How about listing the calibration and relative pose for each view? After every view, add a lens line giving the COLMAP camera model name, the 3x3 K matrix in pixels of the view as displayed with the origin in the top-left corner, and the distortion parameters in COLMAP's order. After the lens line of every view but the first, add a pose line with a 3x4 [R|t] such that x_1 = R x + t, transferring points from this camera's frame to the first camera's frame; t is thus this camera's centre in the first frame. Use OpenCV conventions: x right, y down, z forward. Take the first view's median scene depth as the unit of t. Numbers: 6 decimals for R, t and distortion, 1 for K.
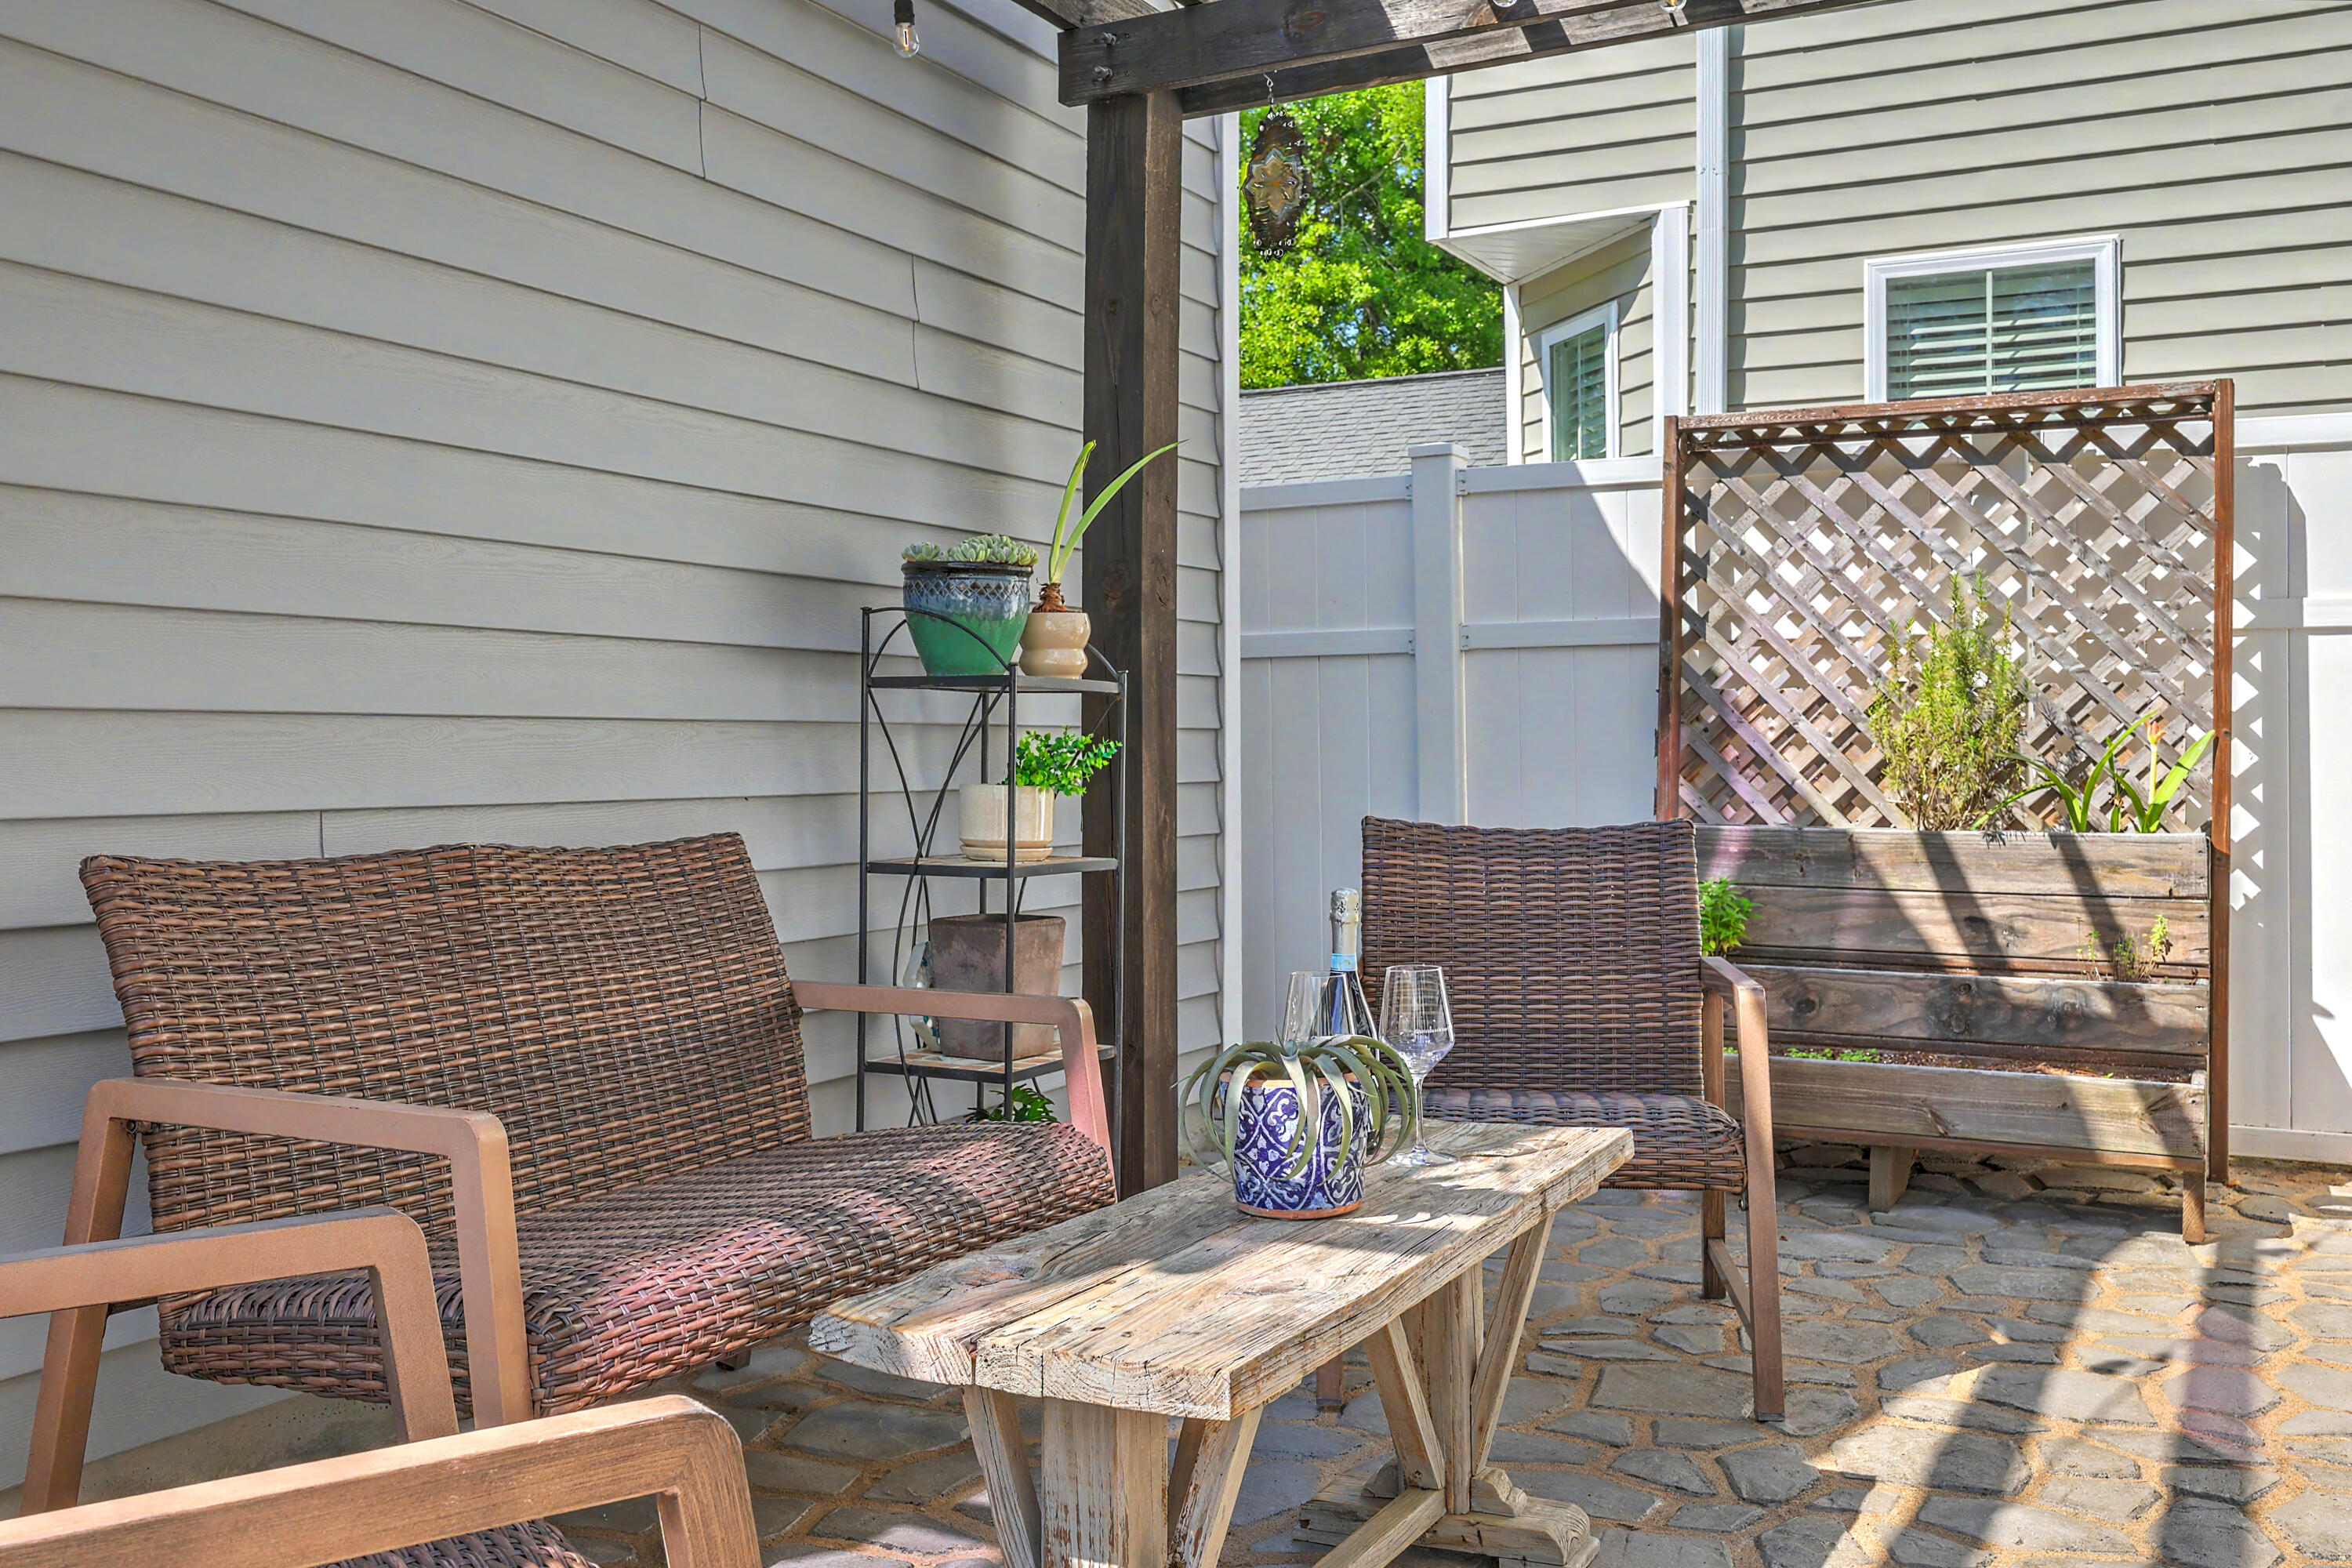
lens RADIAL K [[2137.5, 0, 1168.8], [0, 2137.5, 720.2], [0, 0, 1]] dist [-0.003343, 0.013787]
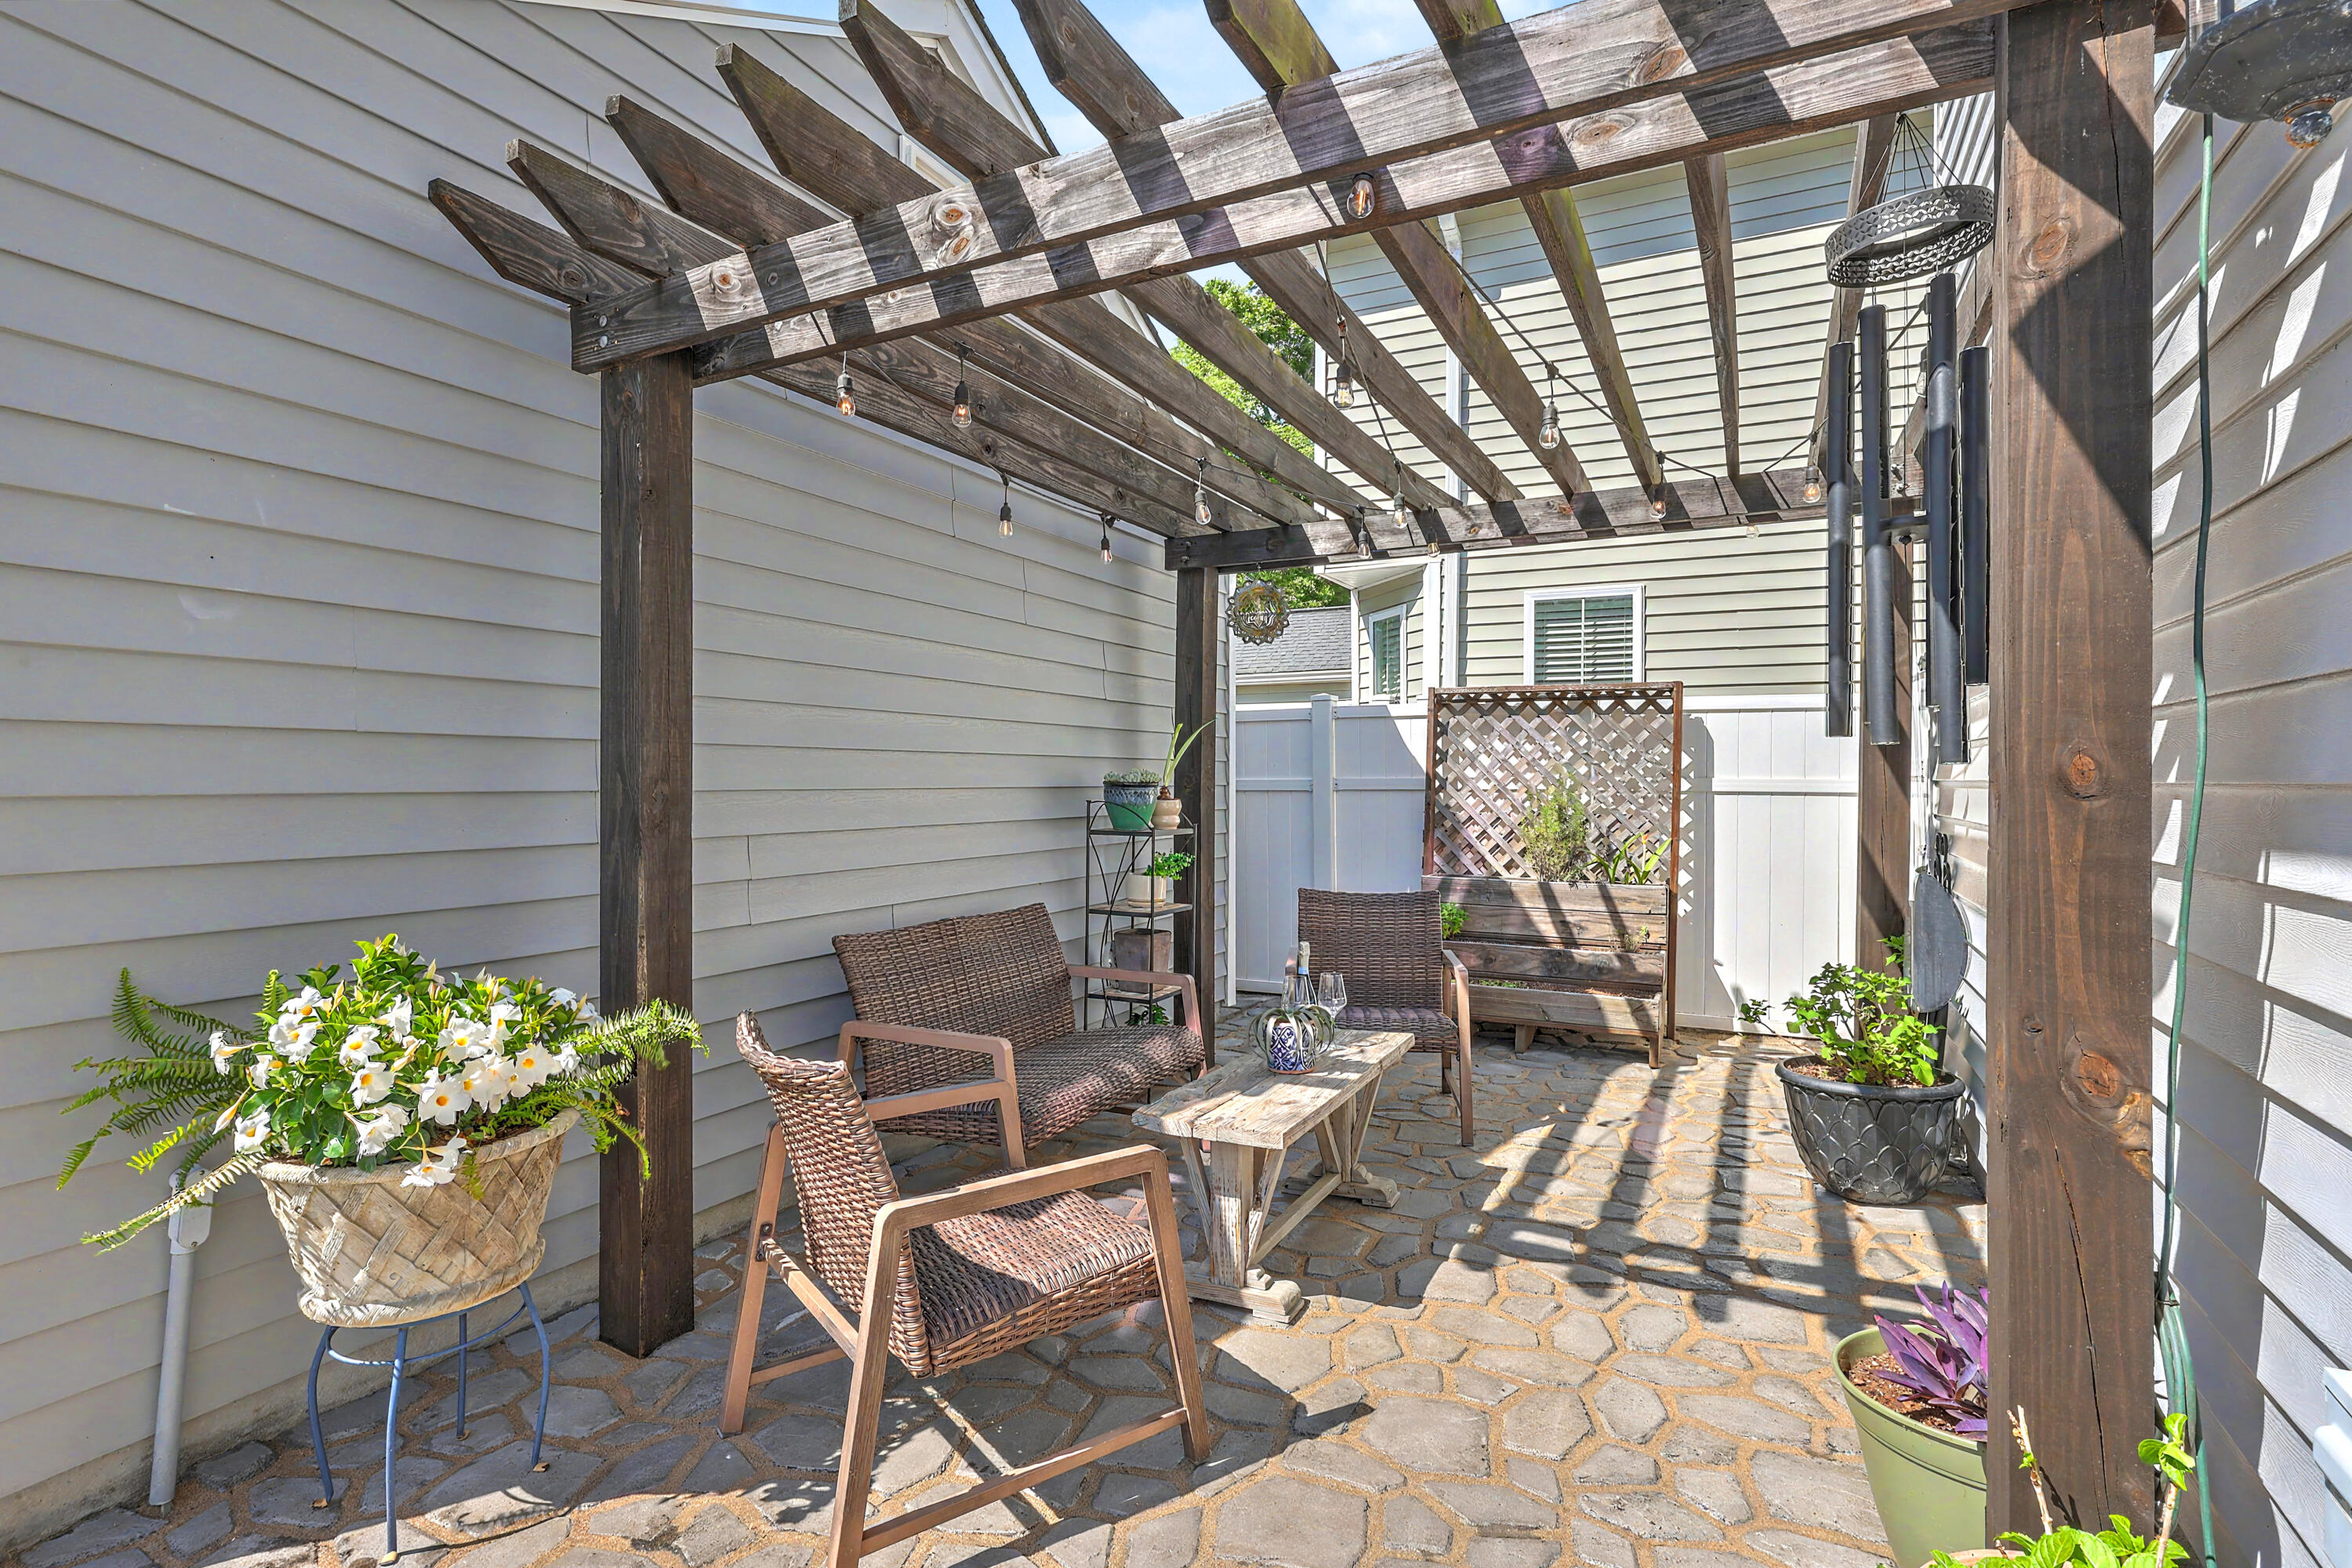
lens RADIAL K [[1162.8, 0, 1176.0], [0, 1162.8, 784.0], [0, 0, 1]] dist [0.000677, -0.000078]
pose [[0.999863, 0.004570, 0.015886, -0.051058], [-0.004886, 0.999789, 0.019941, -0.074612], [-0.015791, -0.020016, 0.999675, -0.213257]]
